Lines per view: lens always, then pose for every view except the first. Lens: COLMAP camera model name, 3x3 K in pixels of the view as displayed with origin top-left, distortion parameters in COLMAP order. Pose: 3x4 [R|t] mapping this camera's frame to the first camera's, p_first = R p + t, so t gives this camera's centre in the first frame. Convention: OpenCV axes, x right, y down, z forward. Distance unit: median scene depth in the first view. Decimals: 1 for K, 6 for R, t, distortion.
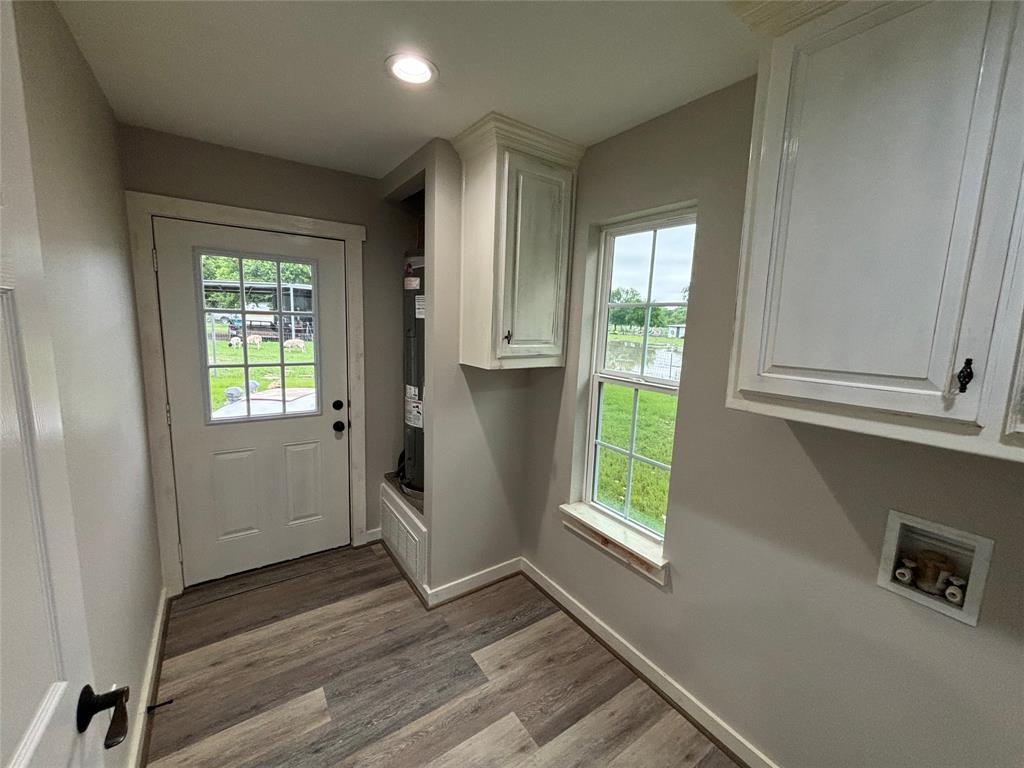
lens RADIAL K [[413.7, 0, 503.1], [0, 413.7, 372.5], [0, 0, 1]] dist [-0.019133, 0.013623]
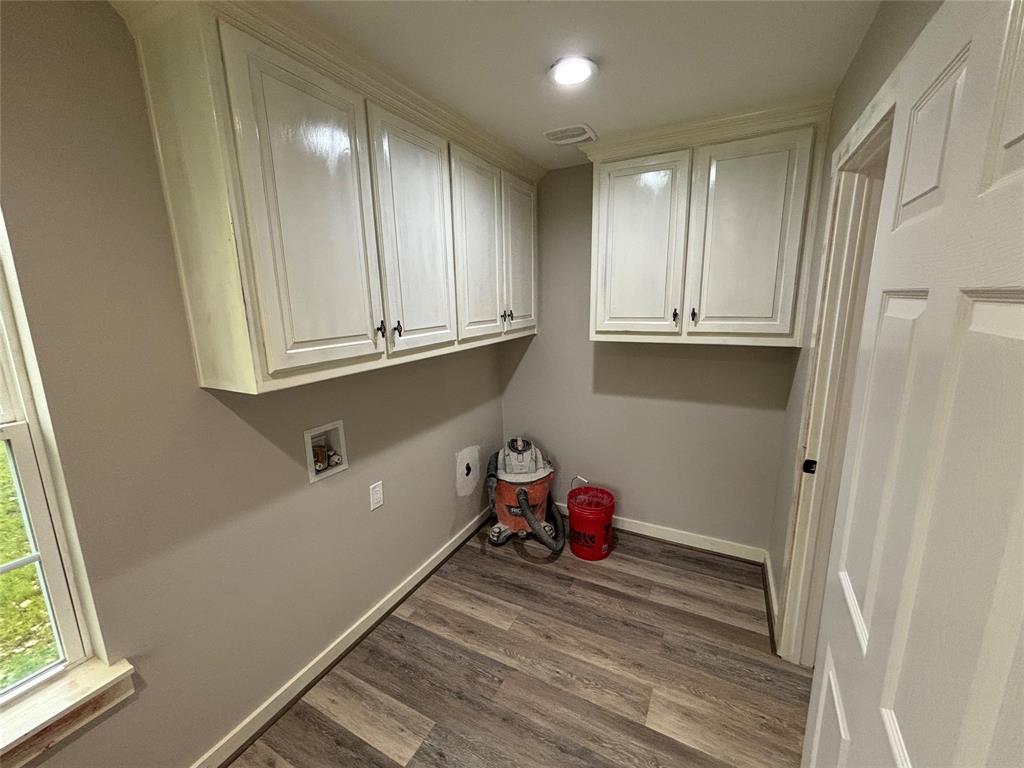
lens RADIAL K [[413.7, 0, 503.1], [0, 413.7, 372.5], [0, 0, 1]] dist [-0.019133, 0.013623]
pose [[-0.464960, -0.158862, 0.870962, -0.724754], [0.127813, 0.961419, 0.243594, -0.157779], [-0.876057, 0.224581, -0.426717, 1.076981]]
